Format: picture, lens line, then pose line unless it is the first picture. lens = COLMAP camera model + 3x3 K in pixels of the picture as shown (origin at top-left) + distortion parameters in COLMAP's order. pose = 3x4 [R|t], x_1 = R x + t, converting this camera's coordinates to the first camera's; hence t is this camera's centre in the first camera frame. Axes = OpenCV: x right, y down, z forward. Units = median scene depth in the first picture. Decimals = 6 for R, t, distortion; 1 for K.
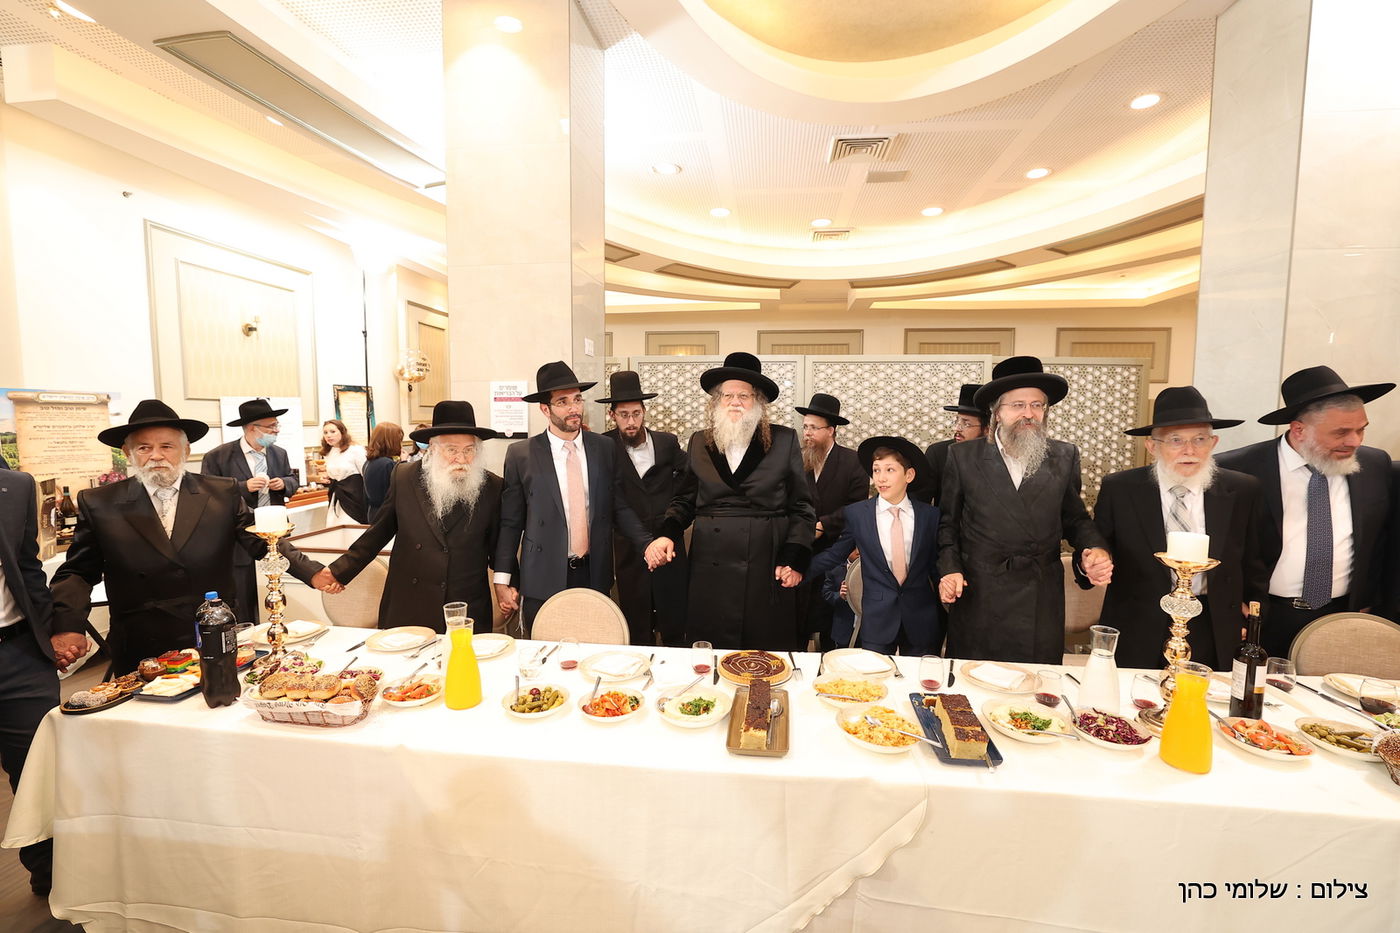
lens RADIAL K [[614.9, 0, 698.7], [0, 614.9, 471.3], [0, 0, 1]] dist [-0.033955, 0.015263]
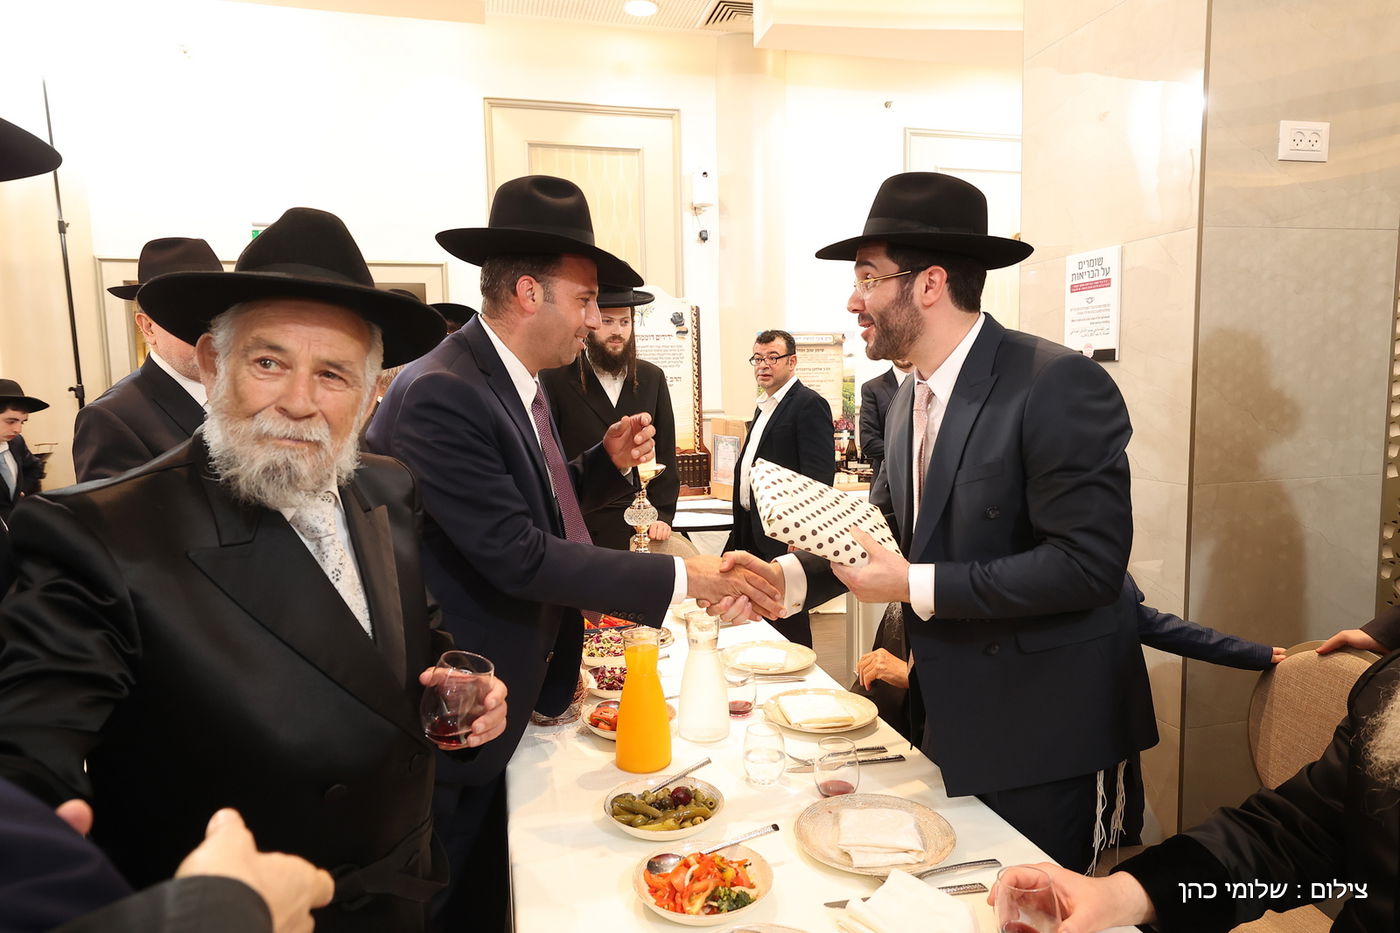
lens RADIAL K [[878.0, 0, 699.4], [0, 878.0, 471.4], [0, 0, 1]] dist [-0.023885, 0.042851]
pose [[0.365535, 0.083621, -0.927034, 0.237606], [-0.063410, 0.995880, 0.064828, 0.010113], [0.928635, 0.035086, 0.369332, 0.381707]]
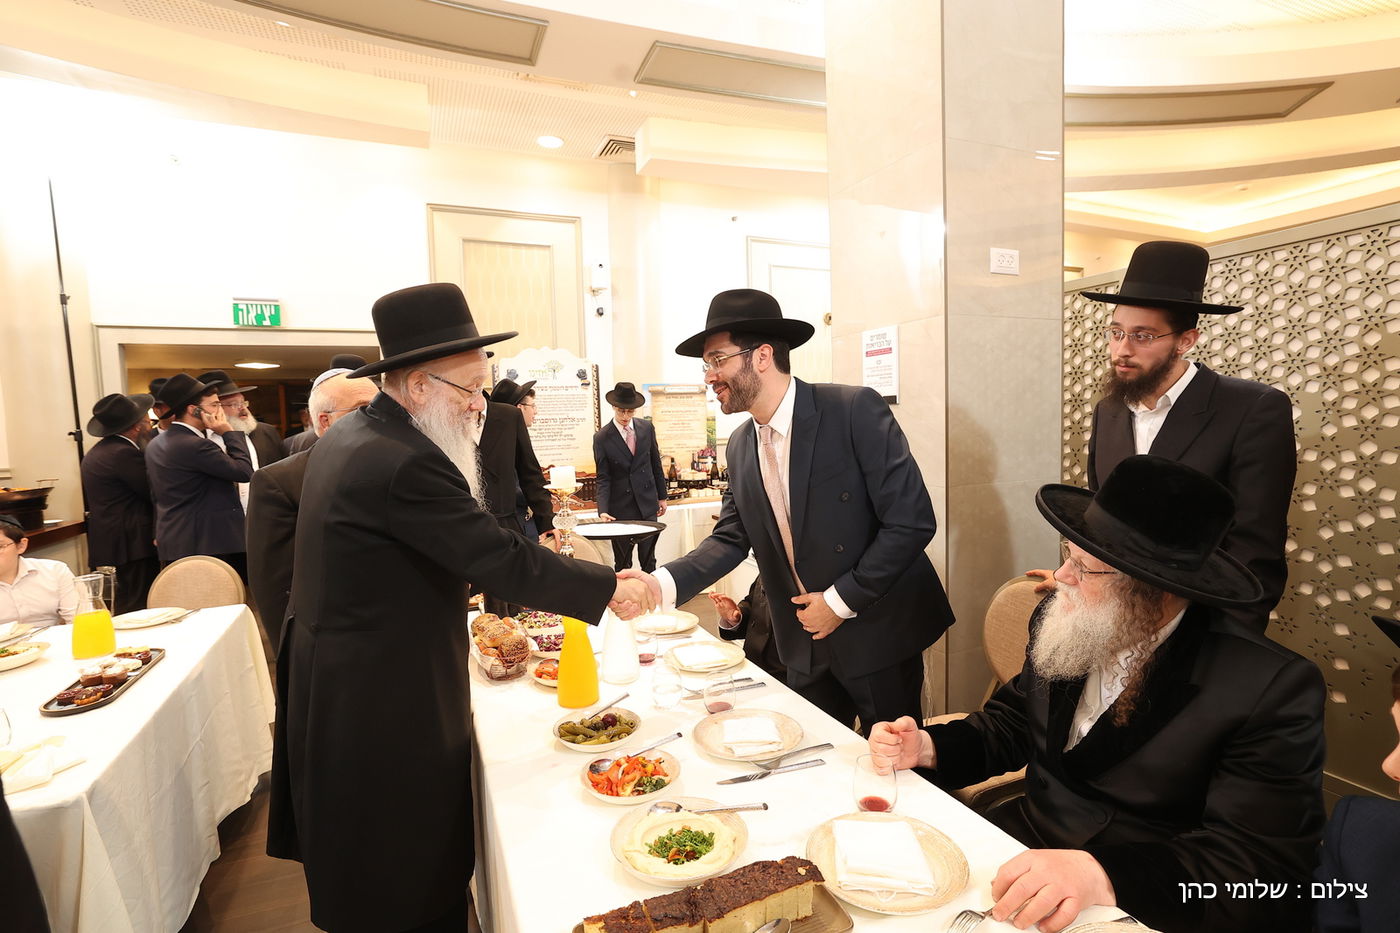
lens RADIAL K [[676.3, 0, 702.7], [0, 676.3, 472.6], [0, 0, 1]] dist [-0.047357, 0.024887]
pose [[0.509676, 0.049259, -0.858955, 0.262681], [-0.047431, 0.998450, 0.029115, 0.013758], [0.859058, 0.025902, 0.511223, 0.355785]]
